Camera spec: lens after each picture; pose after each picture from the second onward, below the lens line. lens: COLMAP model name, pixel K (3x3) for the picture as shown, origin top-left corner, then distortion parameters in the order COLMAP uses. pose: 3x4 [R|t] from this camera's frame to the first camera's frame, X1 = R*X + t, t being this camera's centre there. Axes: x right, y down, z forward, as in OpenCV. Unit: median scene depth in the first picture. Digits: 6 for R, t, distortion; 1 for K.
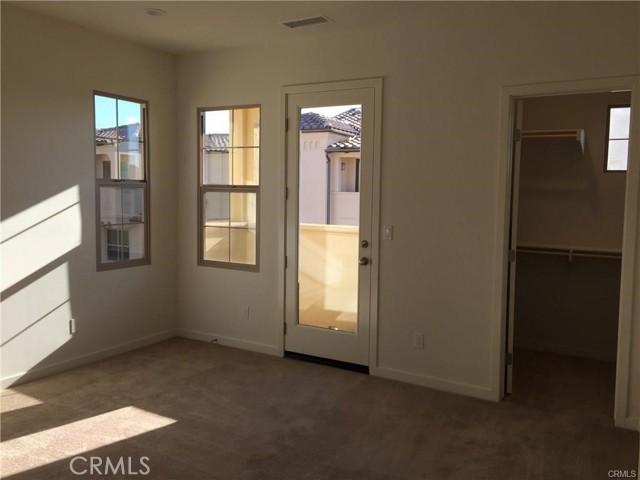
lens RADIAL K [[541.3, 0, 325.2], [0, 541.3, 237.8], [0, 0, 1]] dist [0.015929, -0.002779]
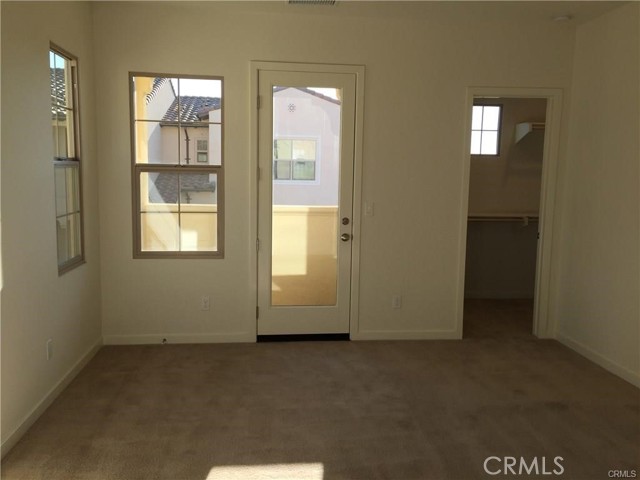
lens RADIAL K [[541.3, 0, 326.6], [0, 541.3, 242.9], [0, 0, 1]] dist [0.015929, -0.002779]
pose [[0.807534, -0.083229, 0.583919, -0.577230], [0.046742, 0.995911, 0.077310, -0.030130], [-0.587966, -0.035137, 0.808122, 0.151871]]
